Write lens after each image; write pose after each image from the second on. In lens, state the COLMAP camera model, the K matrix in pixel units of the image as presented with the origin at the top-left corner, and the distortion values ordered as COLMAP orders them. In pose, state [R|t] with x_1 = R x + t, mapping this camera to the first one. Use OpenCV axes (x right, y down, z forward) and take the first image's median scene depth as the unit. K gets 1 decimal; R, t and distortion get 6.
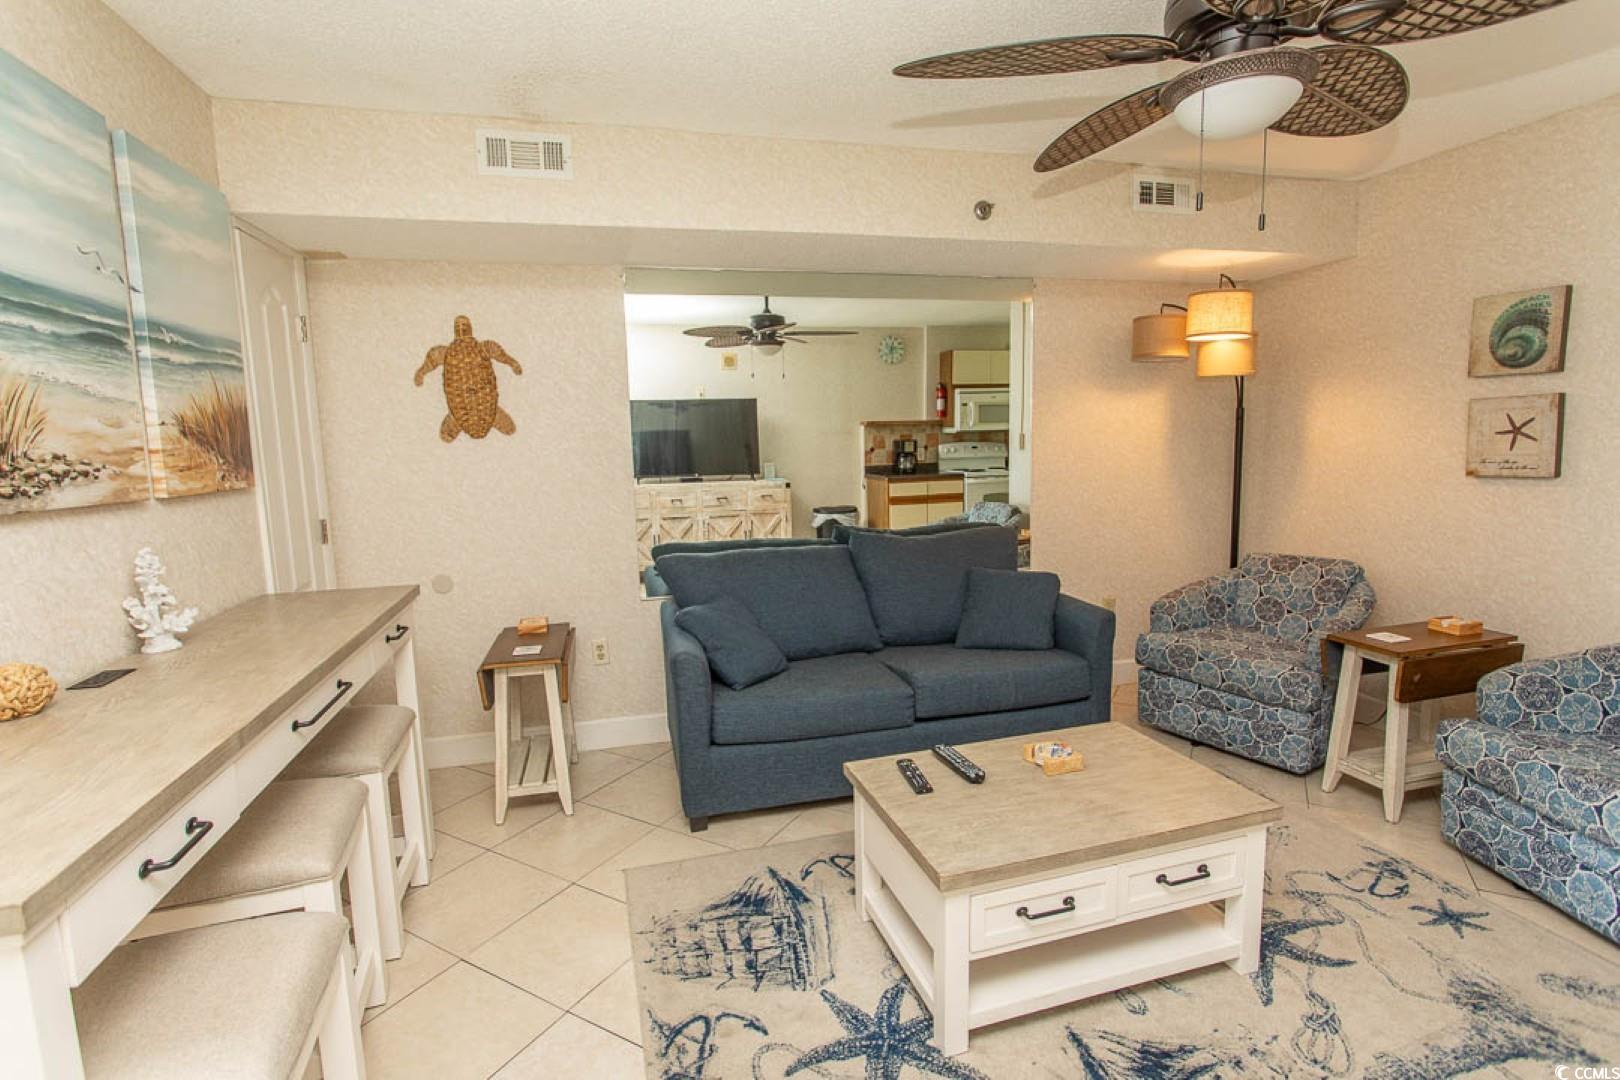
lens RADIAL K [[786.2, 0, 806.6], [0, 786.2, 534.8], [0, 0, 1]] dist [-0.013156, 0.005354]
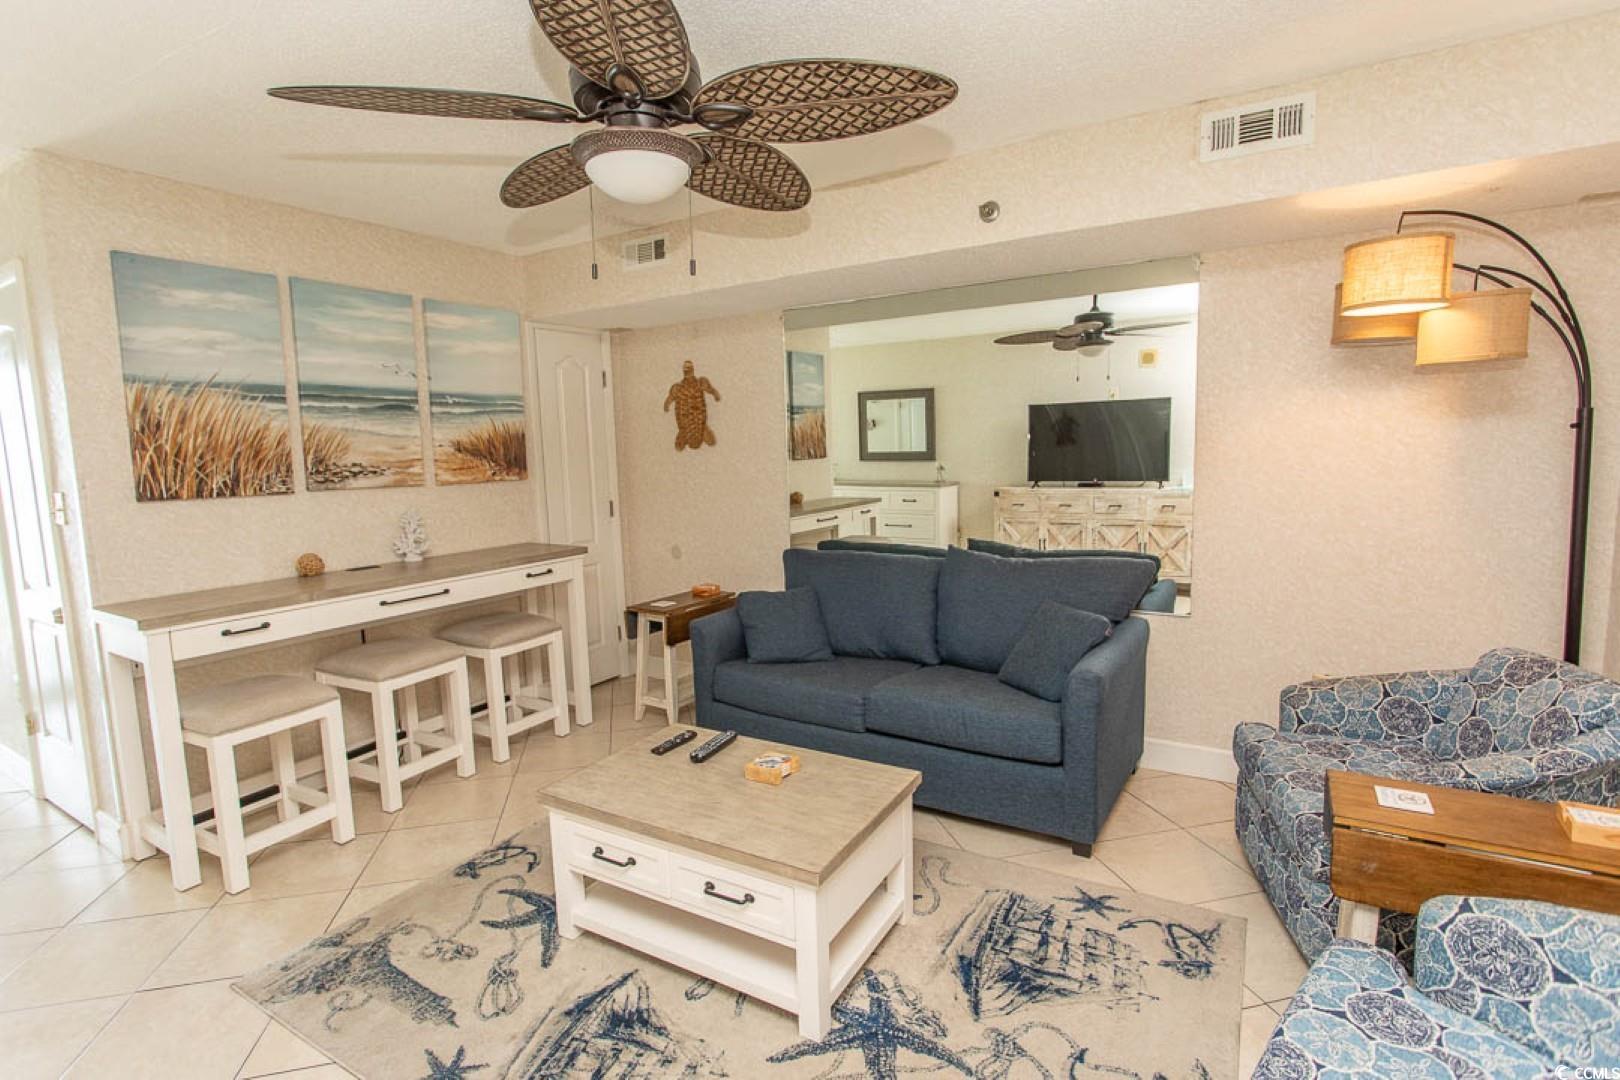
lens RADIAL K [[786.2, 0, 798.9], [0, 786.2, 532.3], [0, 0, 1]] dist [-0.013156, 0.005354]
pose [[0.676264, 0.089157, -0.731244, 0.827834], [-0.084691, 0.995477, 0.043051, -0.060040], [0.731774, 0.032816, 0.680756, 0.228661]]
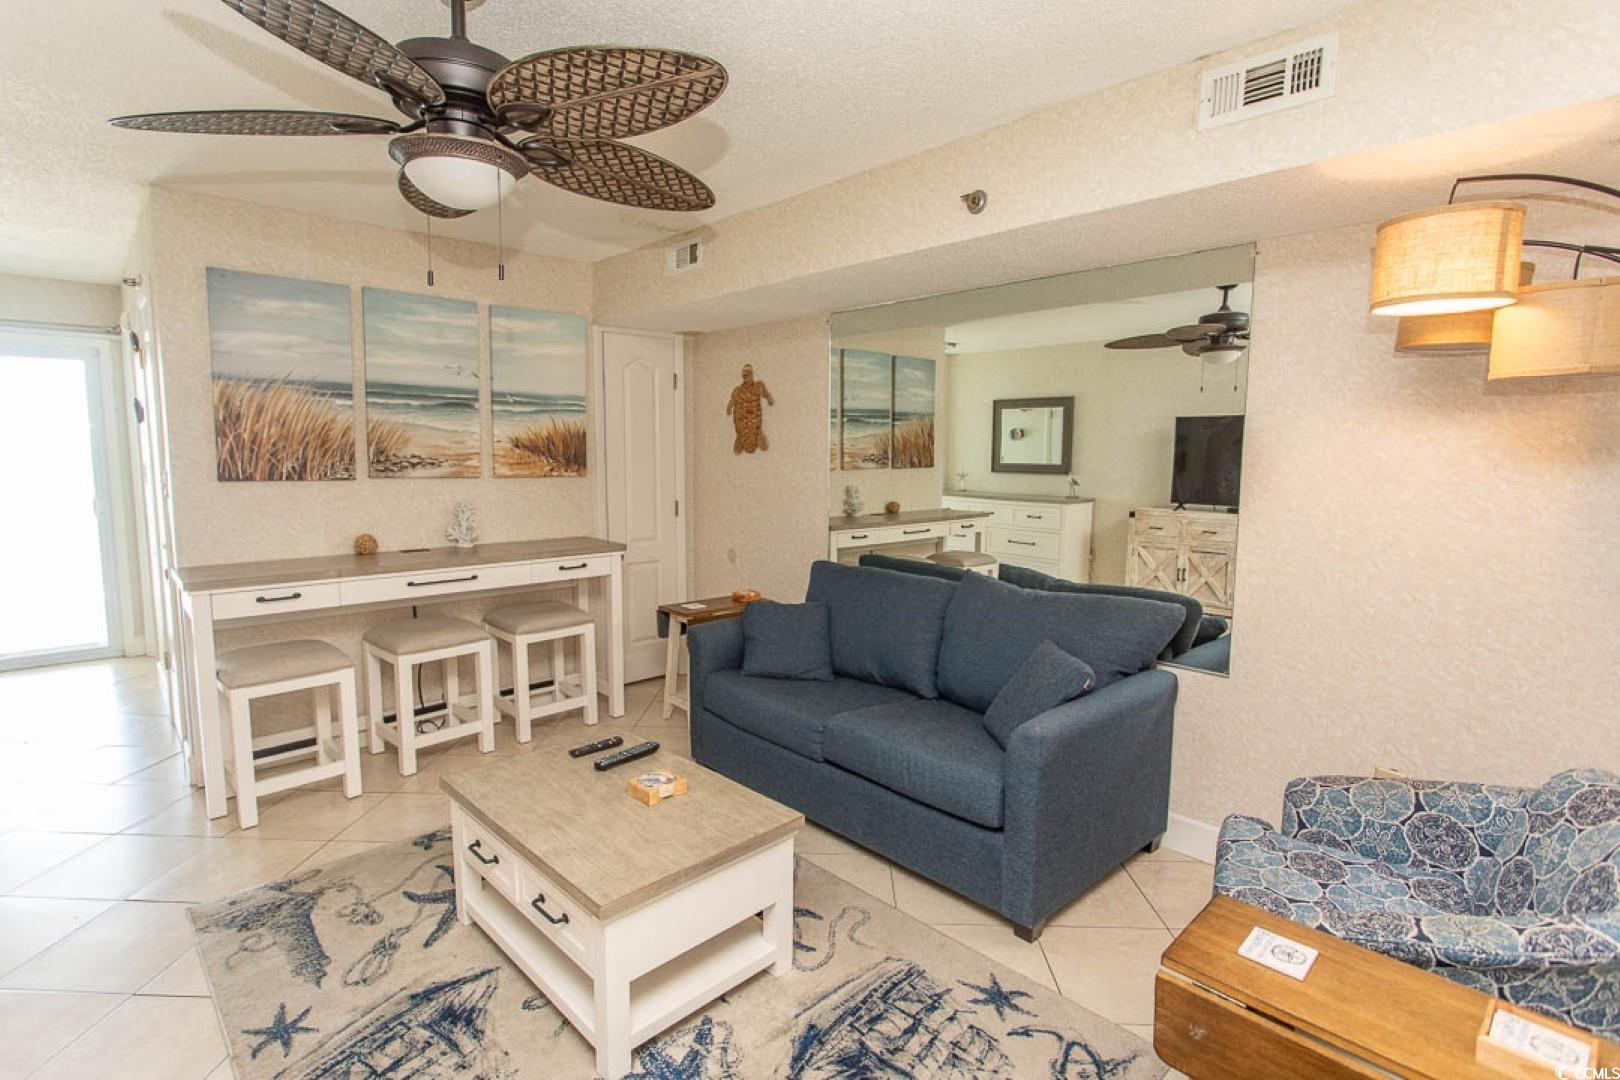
lens RADIAL K [[786.2, 0, 798.8], [0, 786.2, 531.3], [0, 0, 1]] dist [-0.013156, 0.005354]
pose [[0.463592, 0.122122, -0.877593, 0.959050], [-0.134352, 0.988692, 0.066610, -0.104175], [0.875804, 0.087026, 0.474757, 0.497207]]
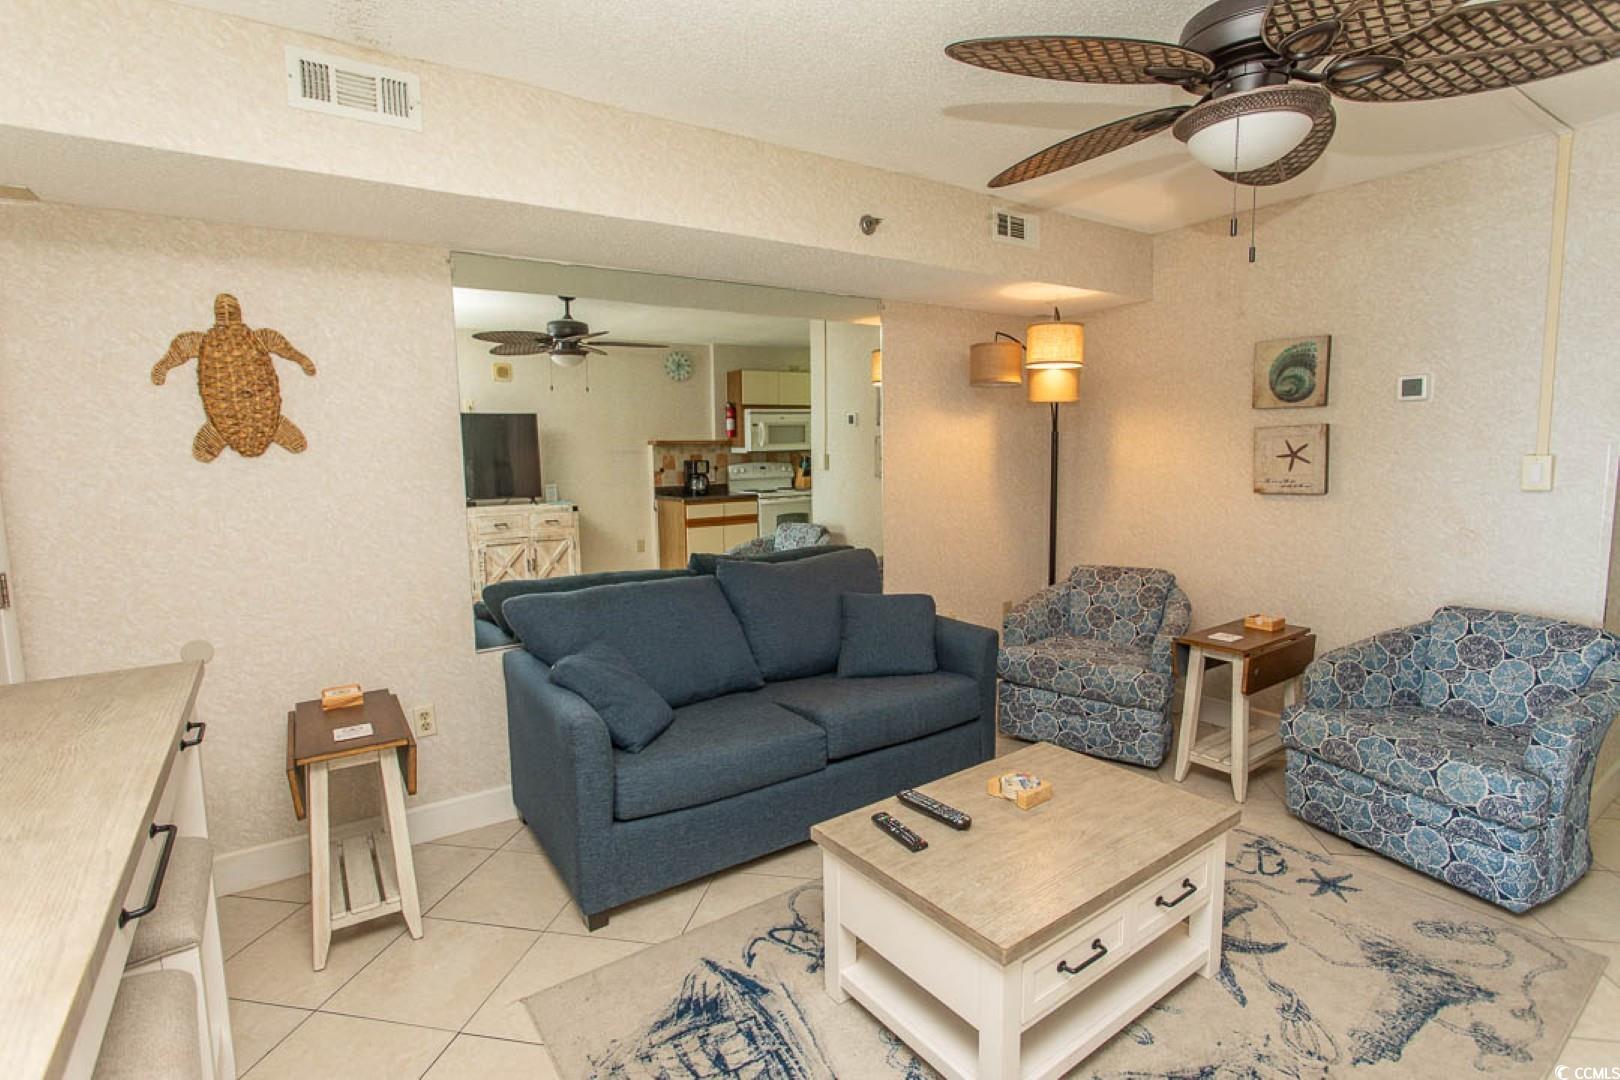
lens RADIAL K [[786.2, 0, 808.9], [0, 786.2, 533.6], [0, 0, 1]] dist [-0.013156, 0.005354]
pose [[0.943033, -0.026930, 0.331608, -0.186529], [0.035683, 0.999156, -0.020334, -0.015713], [-0.330781, 0.031008, 0.943198, 0.126025]]
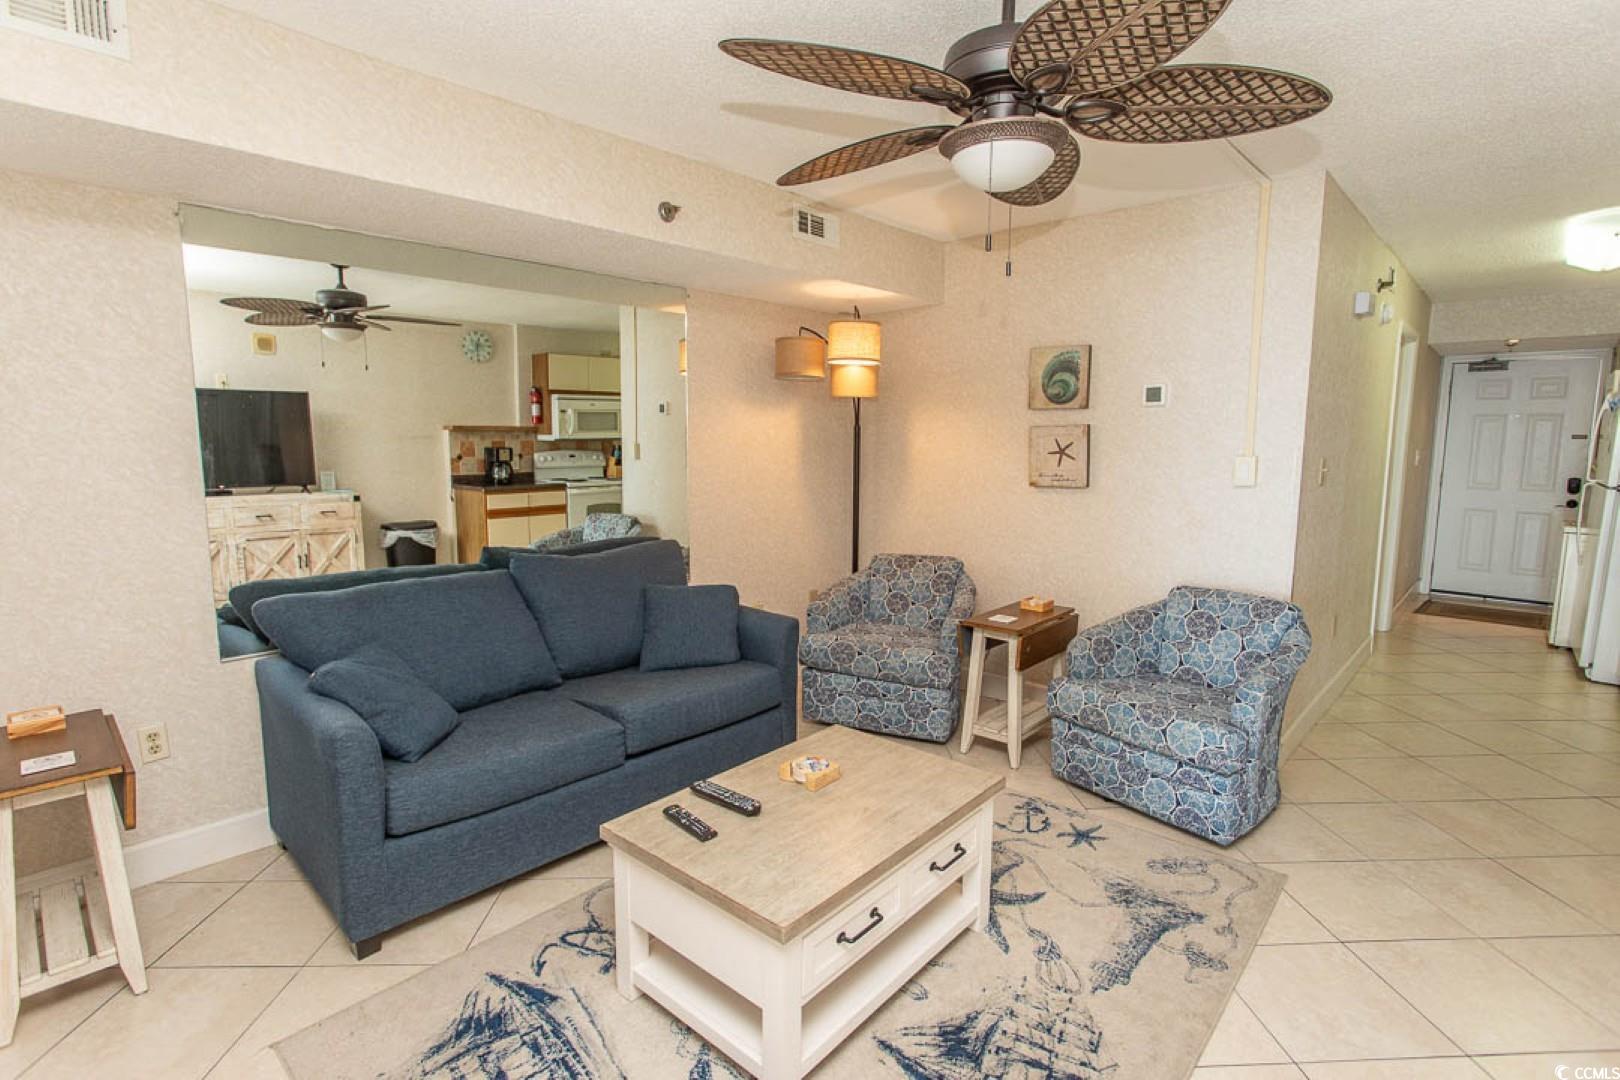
lens RADIAL K [[786.2, 0, 809.9], [0, 786.2, 534.3], [0, 0, 1]] dist [-0.013156, 0.005354]
pose [[0.845551, -0.038241, 0.532524, -0.160110], [0.043378, 0.999055, 0.002866, -0.017368], [-0.532130, 0.020676, 0.846410, 0.110801]]
